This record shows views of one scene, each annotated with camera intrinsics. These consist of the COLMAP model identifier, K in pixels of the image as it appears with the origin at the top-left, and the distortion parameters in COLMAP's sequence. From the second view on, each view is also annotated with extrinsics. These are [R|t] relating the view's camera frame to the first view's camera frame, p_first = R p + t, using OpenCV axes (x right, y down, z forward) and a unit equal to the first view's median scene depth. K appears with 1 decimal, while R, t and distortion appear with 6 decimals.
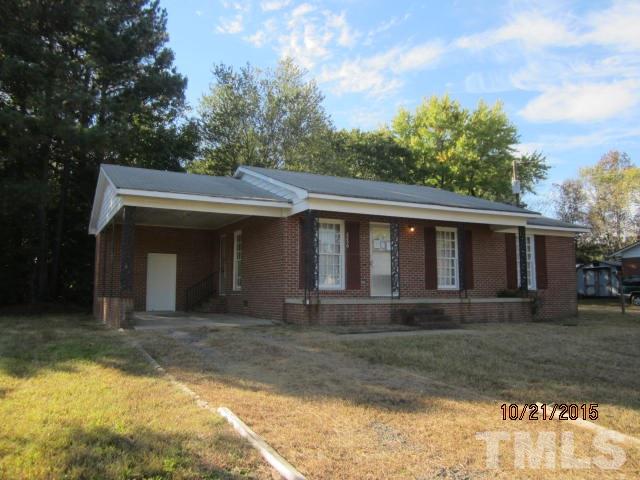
lens RADIAL K [[543.1, 0, 320.0], [0, 543.1, 240.0], [0, 0, 1]] dist [-0.013227, -0.005766]
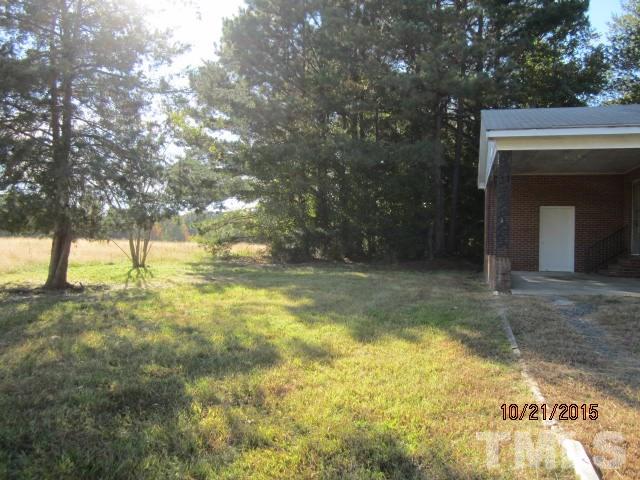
lens RADIAL K [[543.1, 0, 320.0], [0, 543.1, 240.0], [0, 0, 1]] dist [-0.013227, -0.005766]
pose [[0.745528, 0.000939, -0.666474, 0.003632], [0.051844, 0.996887, 0.059398, 0.008528], [0.664455, -0.078836, 0.743159, 0.102547]]
